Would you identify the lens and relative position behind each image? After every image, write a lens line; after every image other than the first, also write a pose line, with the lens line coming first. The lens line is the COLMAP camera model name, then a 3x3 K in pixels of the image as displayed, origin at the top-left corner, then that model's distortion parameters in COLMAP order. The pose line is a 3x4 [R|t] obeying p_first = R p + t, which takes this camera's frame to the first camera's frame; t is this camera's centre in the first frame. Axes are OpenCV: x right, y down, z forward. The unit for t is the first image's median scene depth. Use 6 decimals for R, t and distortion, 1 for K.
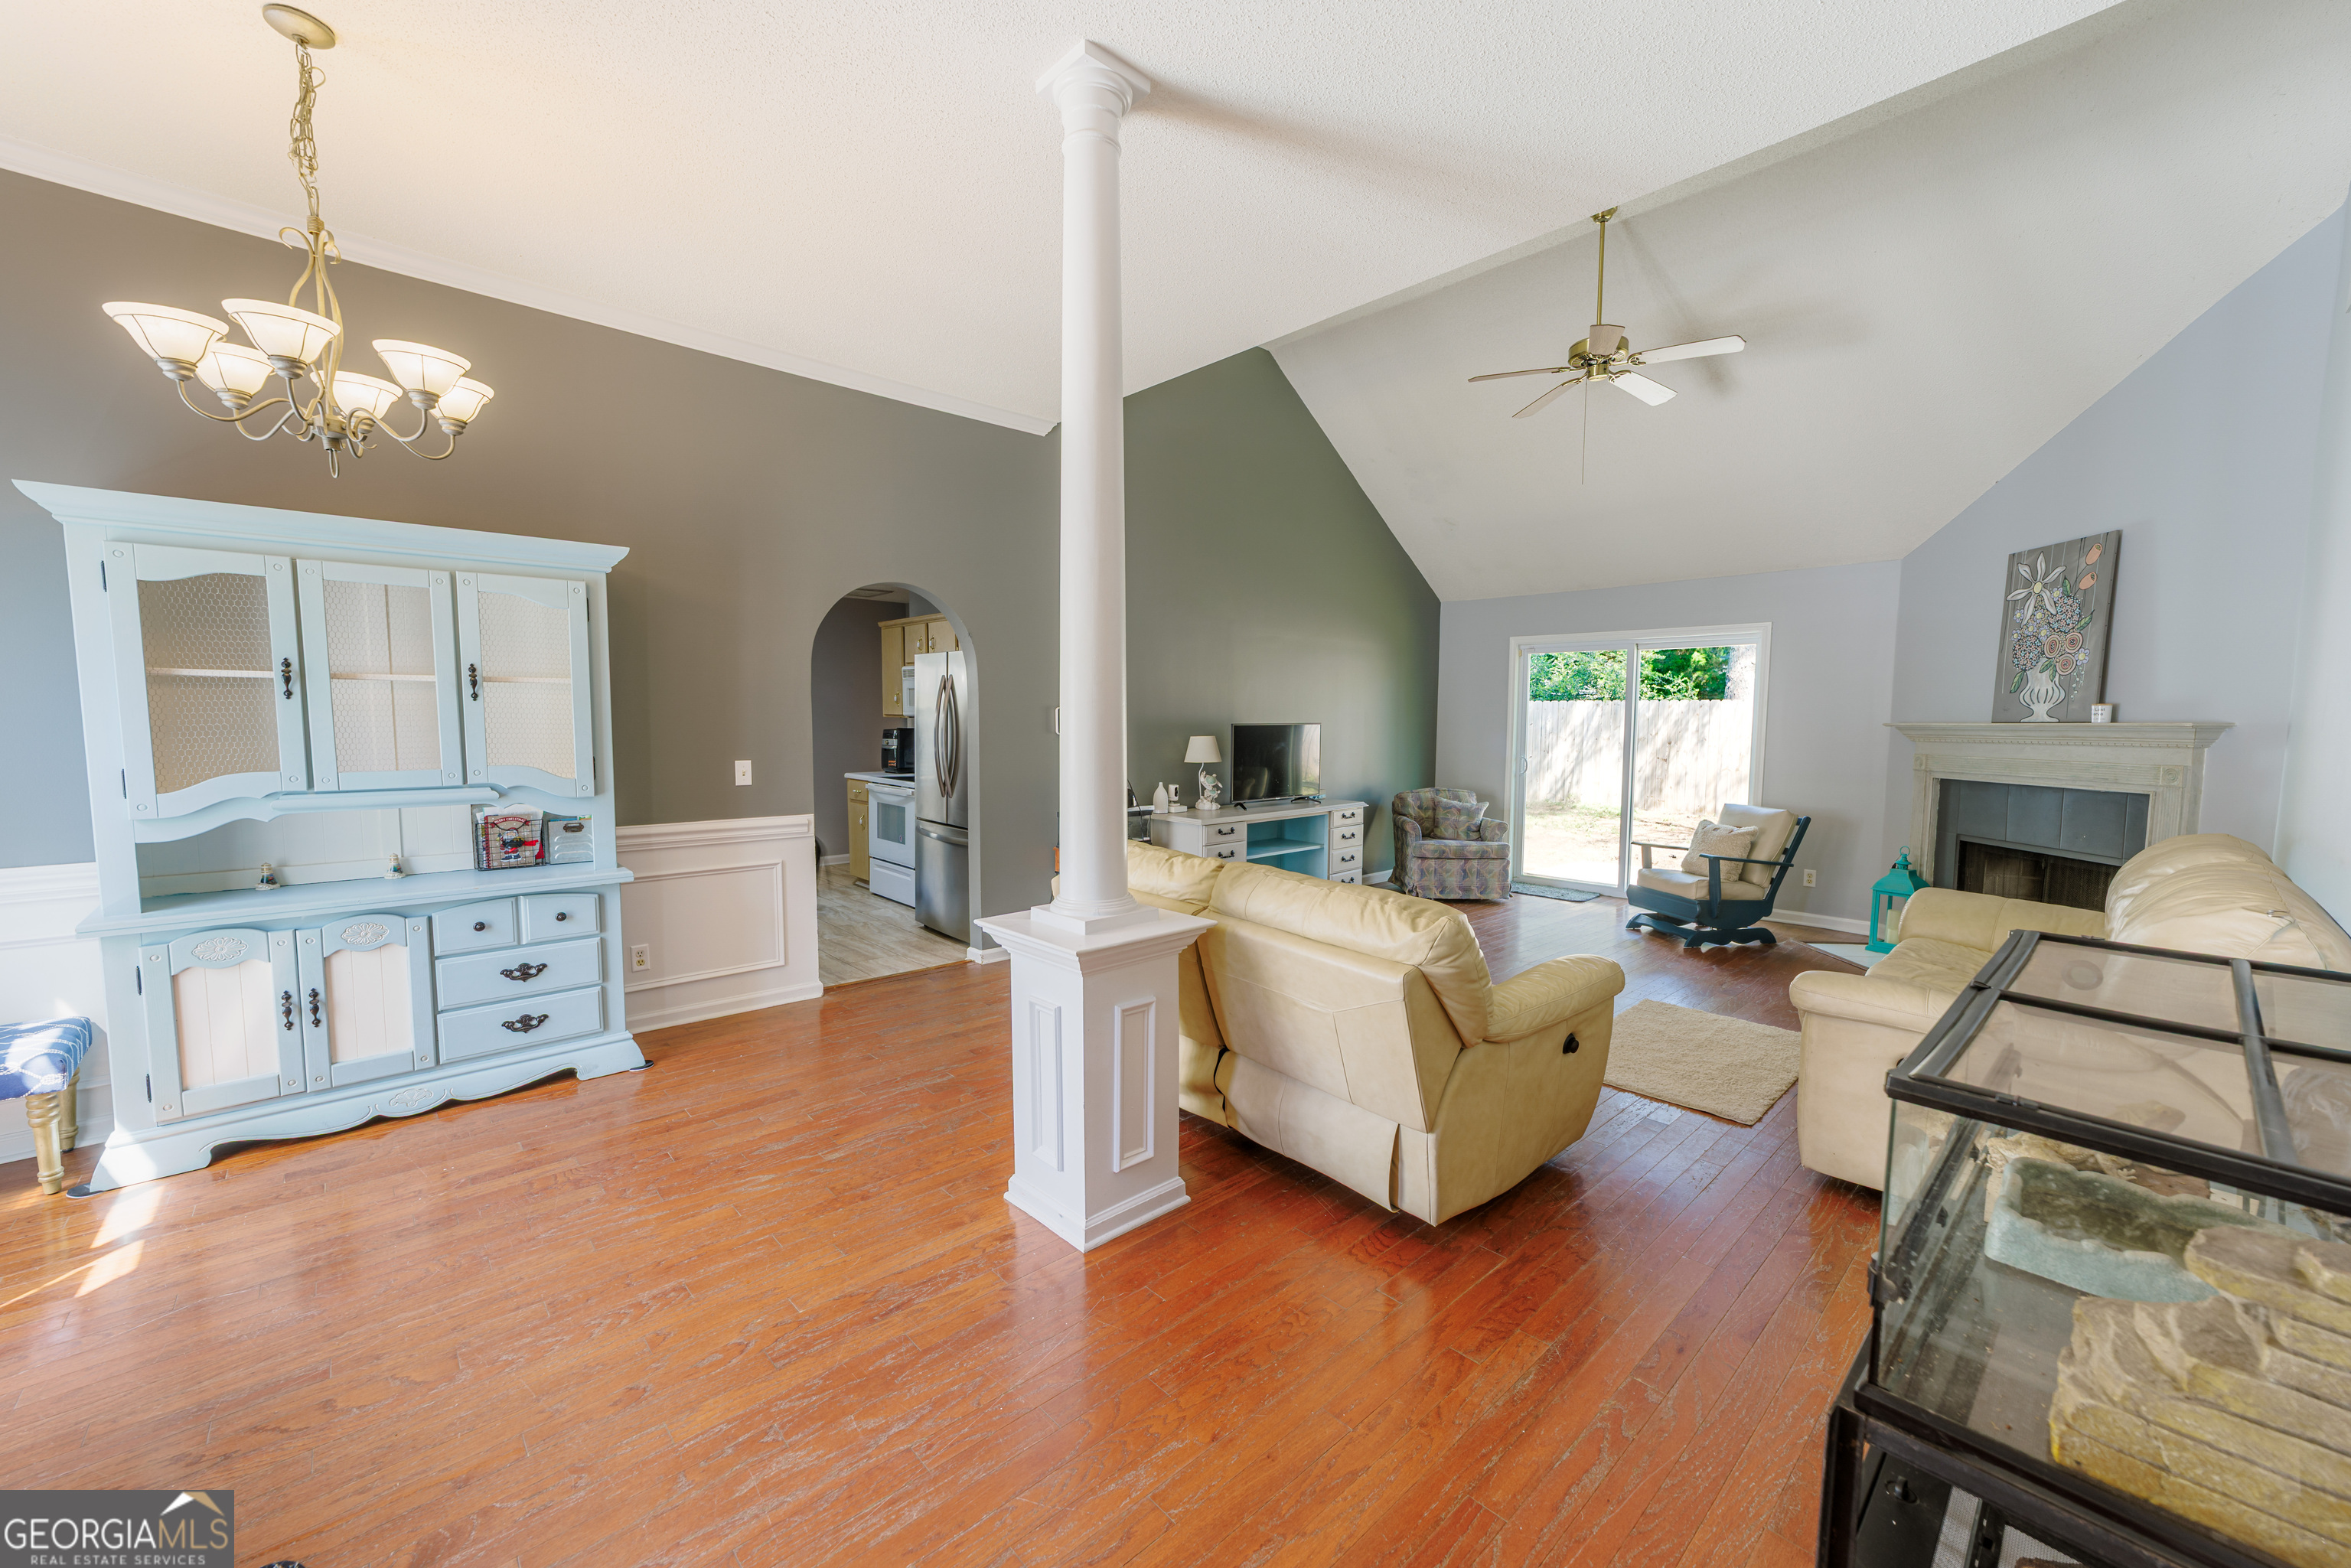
lens RADIAL K [[917.1, 0, 1166.6], [0, 917.1, 789.8], [0, 0, 1]] dist [-0.010298, 0.003003]
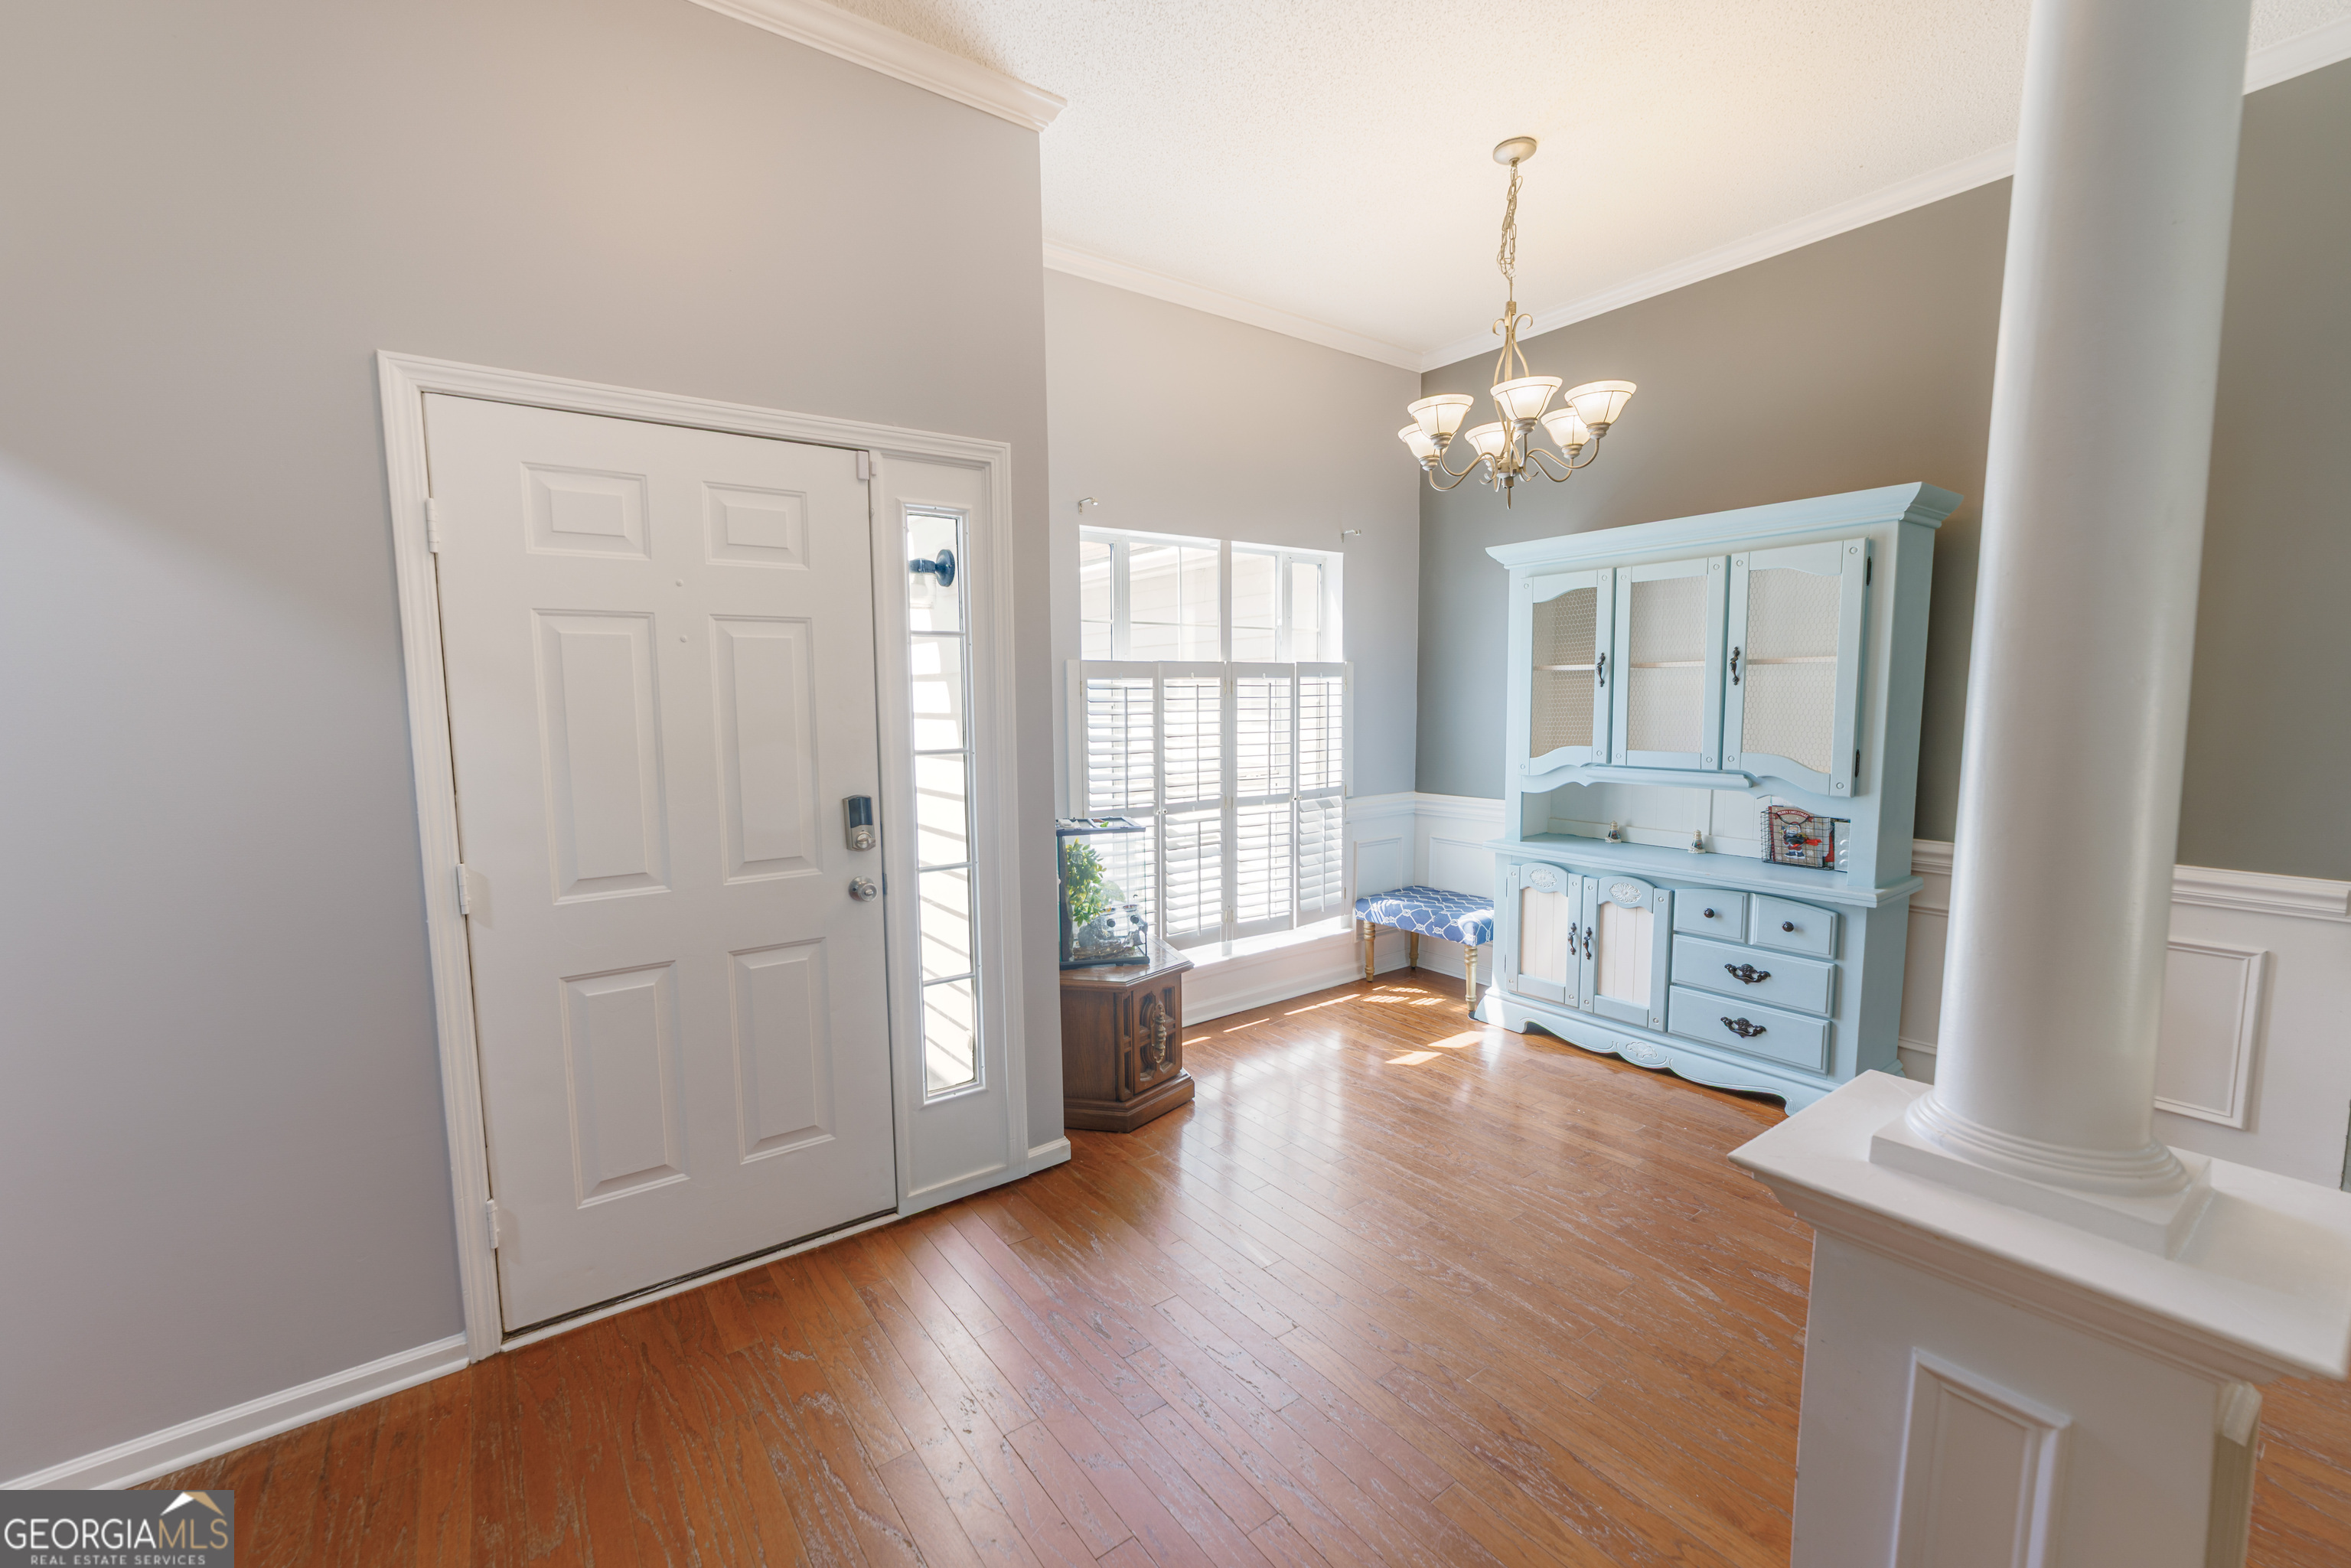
lens RADIAL K [[965.2, 0, 1165.0], [0, 965.2, 790.7], [0, 0, 1]] dist [-0.014109, 0.000111]
pose [[-0.128330, 0.093527, -0.987312, 0.353687], [-0.070624, 0.992154, 0.103165, -0.049979], [0.989214, 0.082967, -0.120718, 0.547884]]
